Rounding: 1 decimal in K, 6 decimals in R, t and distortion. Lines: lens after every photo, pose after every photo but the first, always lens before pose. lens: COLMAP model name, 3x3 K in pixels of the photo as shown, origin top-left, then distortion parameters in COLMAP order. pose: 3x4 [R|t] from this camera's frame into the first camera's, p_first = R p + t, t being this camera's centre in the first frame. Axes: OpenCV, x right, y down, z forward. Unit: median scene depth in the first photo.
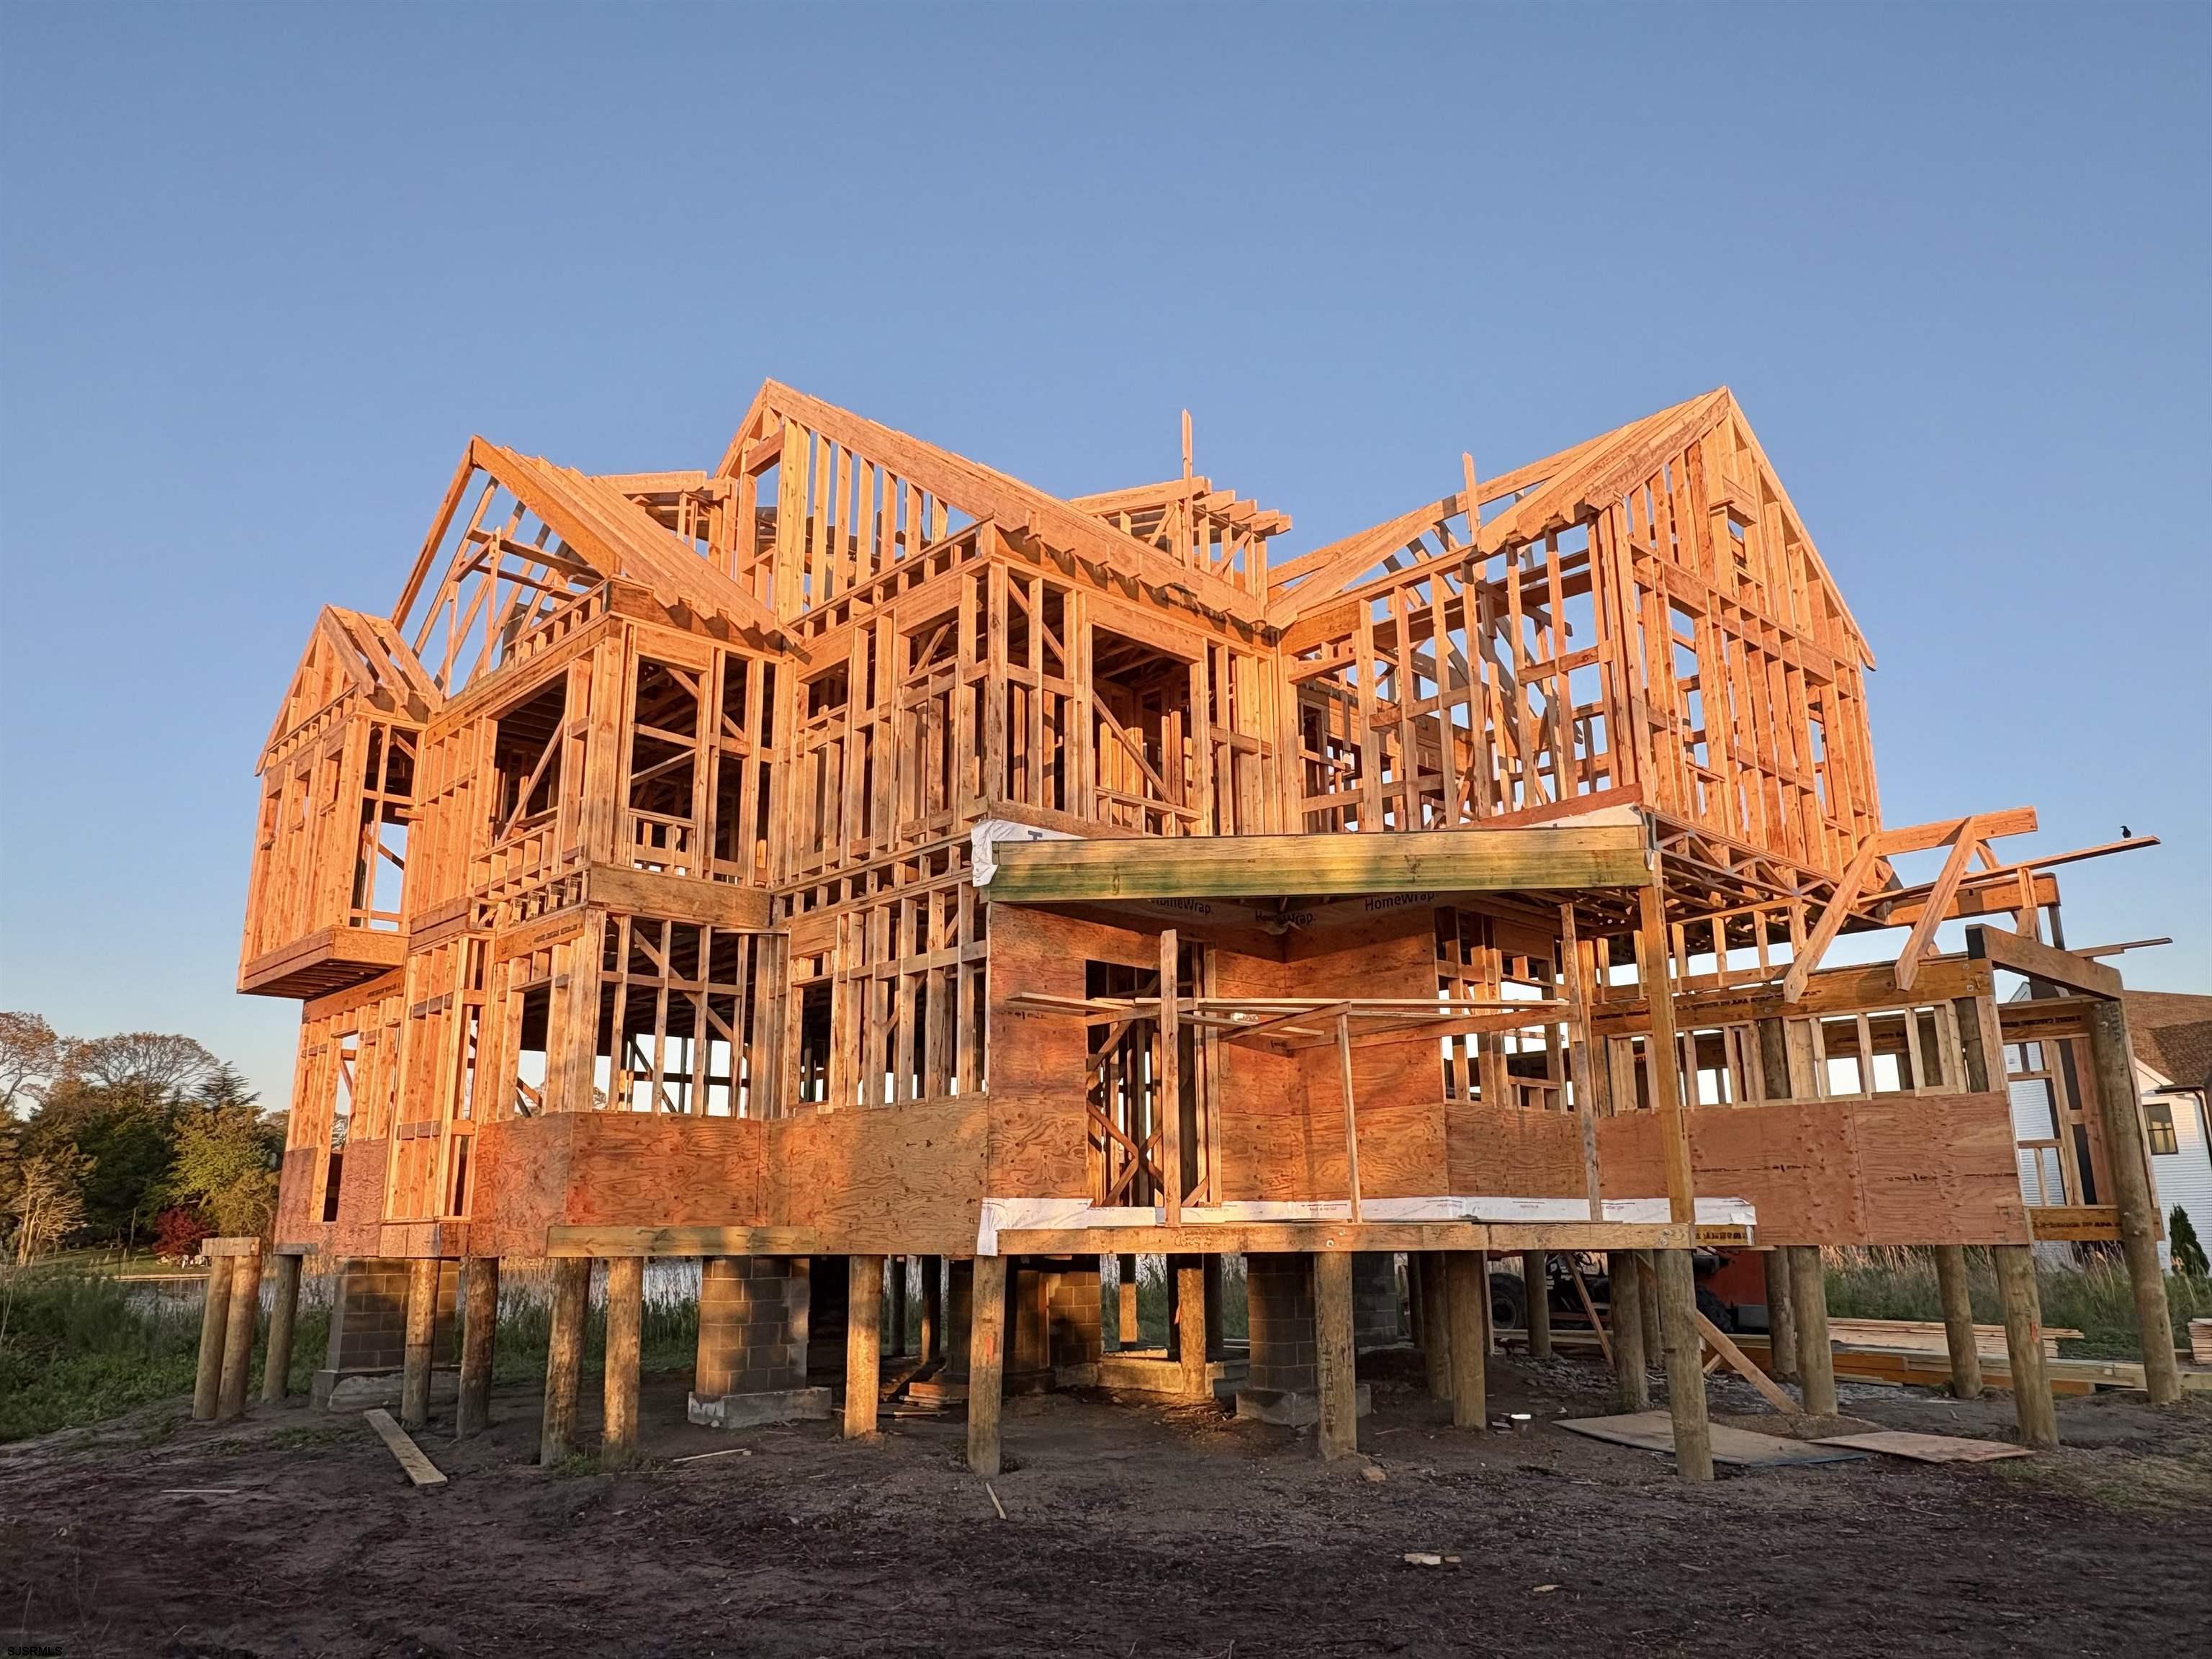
lens RADIAL K [[1565.2, 0, 1106.6], [0, 1565.2, 837.4], [0, 0, 1]] dist [0.001587, 0.000568]
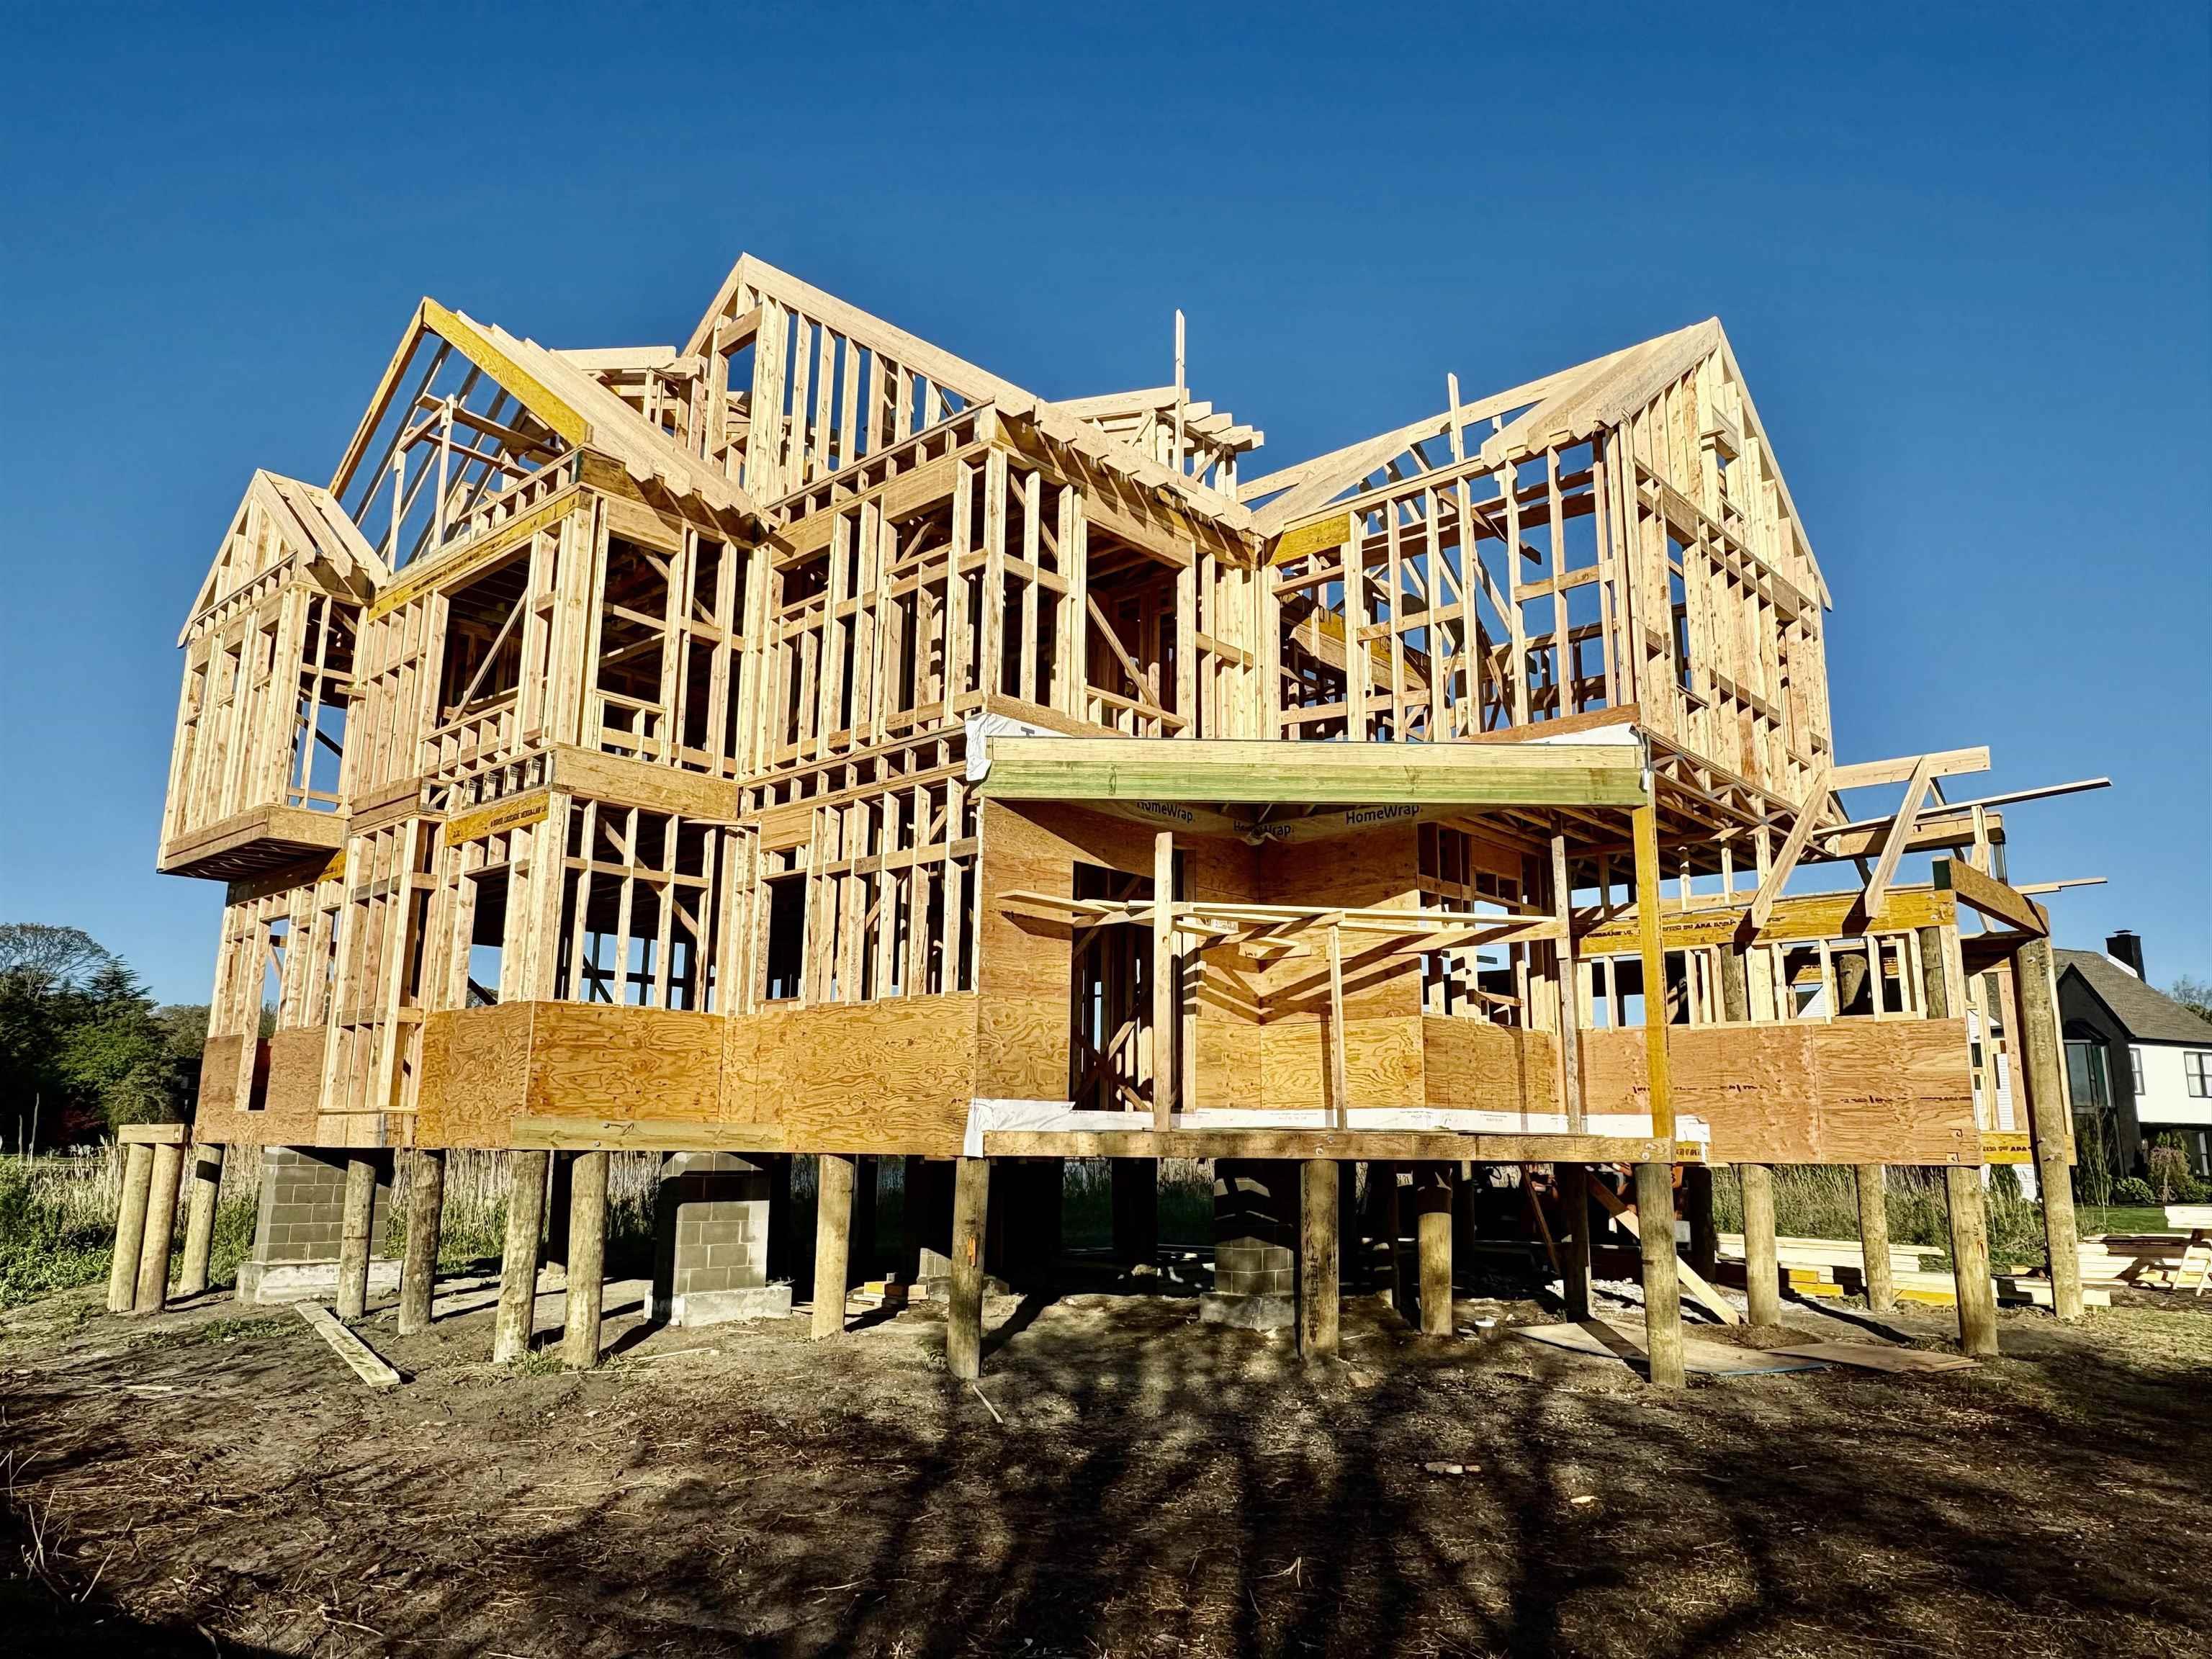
lens RADIAL K [[1490.7, 0, 1108.2], [0, 1490.7, 834.1], [0, 0, 1]] dist [0.002075, -0.002195]
pose [[0.996484, 0.035925, 0.075687, -0.057439], [-0.039125, 0.998383, 0.041231, 0.019741], [-0.074083, -0.044047, 0.996279, 0.060394]]
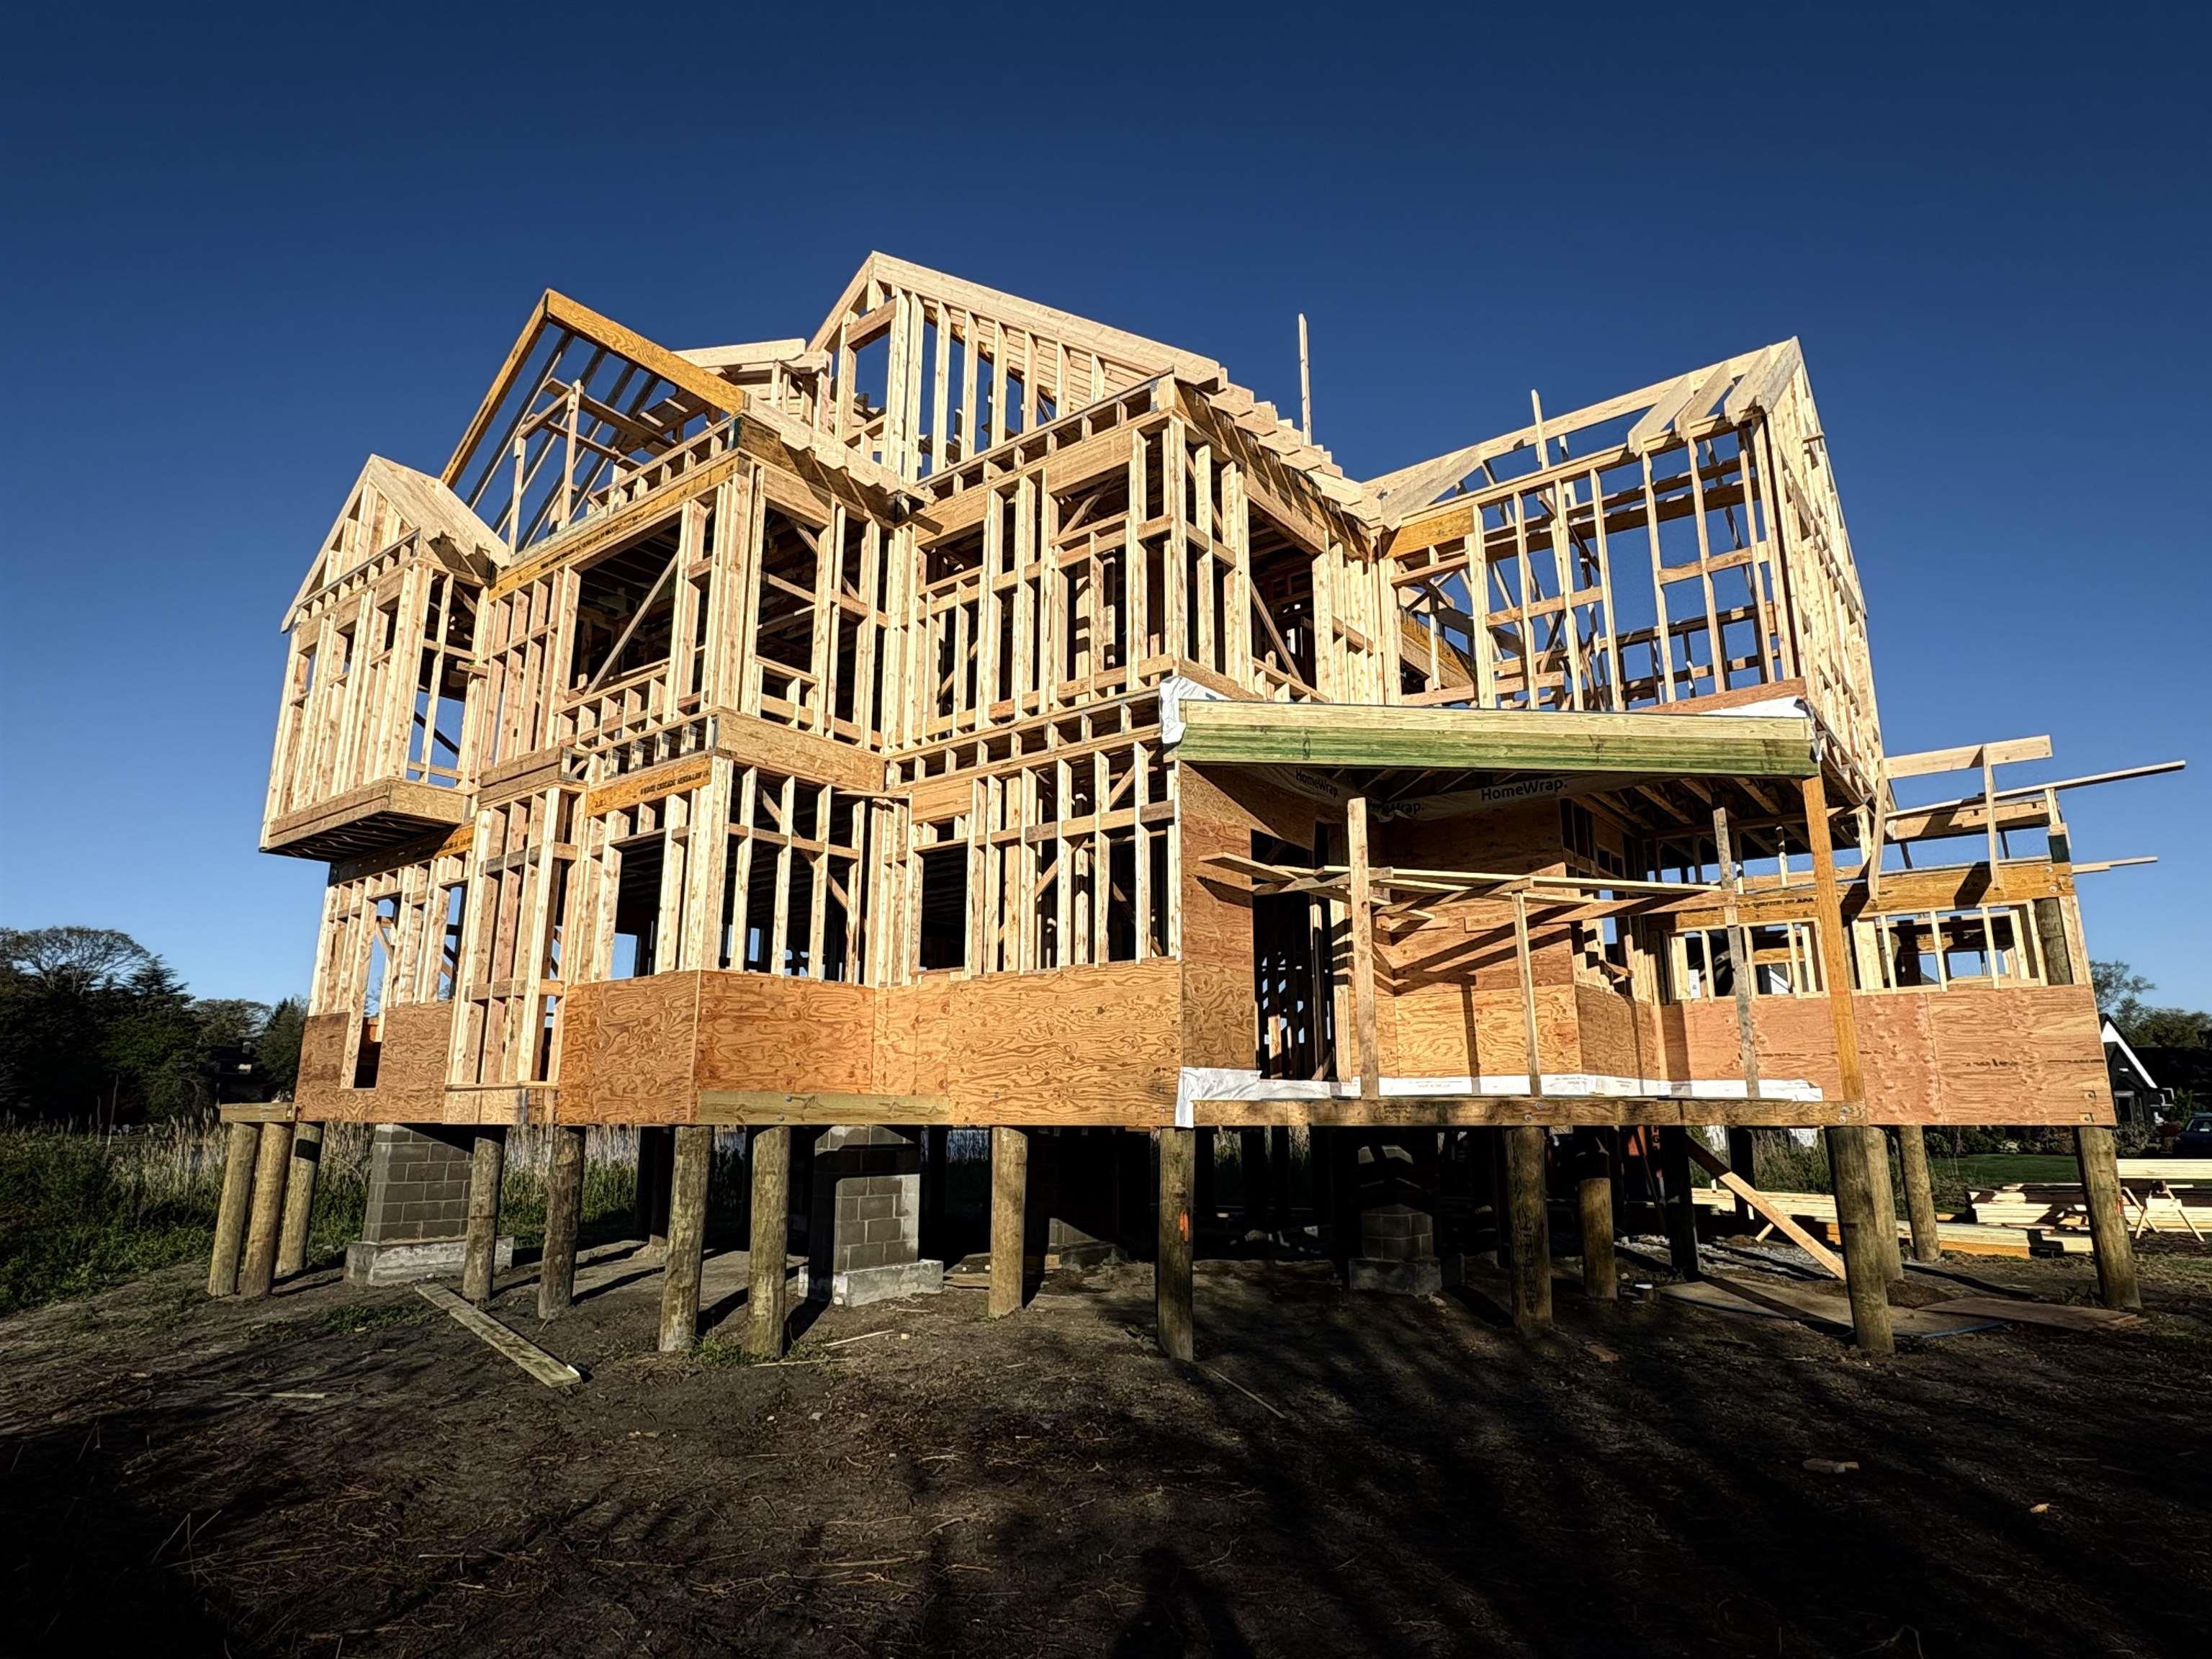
lens RADIAL K [[1232.0, 0, 1106.0], [0, 1232.0, 829.5], [0, 0, 1]] dist [0.000543, 0.000191]
pose [[0.988317, 0.043811, 0.145980, -0.196937], [-0.046725, 0.998770, 0.016592, 0.063475], [-0.145073, -0.023219, 0.989148, 0.225469]]
